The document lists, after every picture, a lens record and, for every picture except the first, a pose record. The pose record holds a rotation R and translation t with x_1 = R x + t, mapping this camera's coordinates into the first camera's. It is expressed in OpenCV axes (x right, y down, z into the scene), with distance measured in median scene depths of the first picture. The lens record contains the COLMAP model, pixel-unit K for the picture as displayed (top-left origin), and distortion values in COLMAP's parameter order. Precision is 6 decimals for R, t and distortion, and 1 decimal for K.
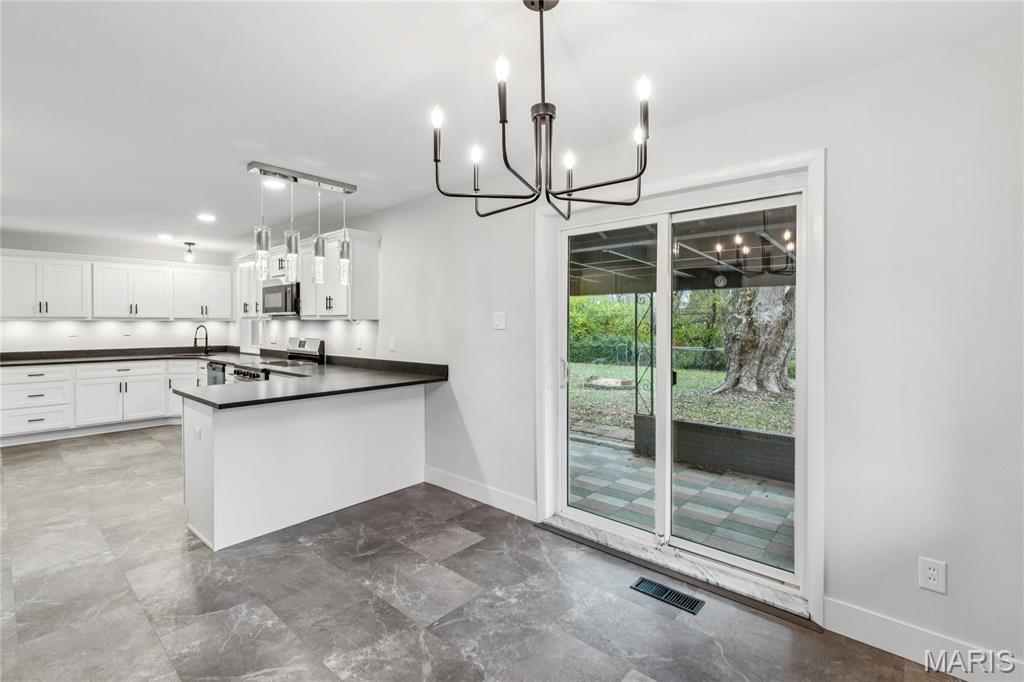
lens RADIAL K [[459.9, 0, 512.2], [0, 459.9, 327.2], [0, 0, 1]] dist [0.000546, -0.000054]
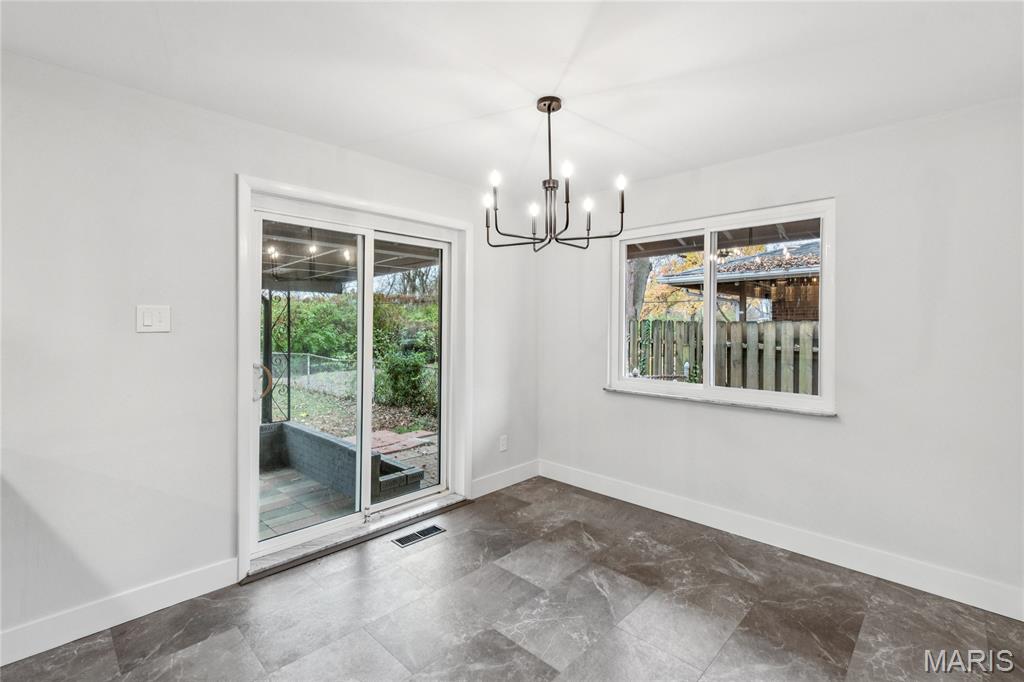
lens RADIAL K [[459.9, 0, 512.2], [0, 459.9, 327.2], [0, 0, 1]] dist [0.000546, -0.000054]
pose [[0.046719, -0.009326, 0.998865, -0.734380], [0.001427, 0.999956, 0.009270, -0.008886], [-0.998907, 0.000992, 0.046730, 0.537719]]
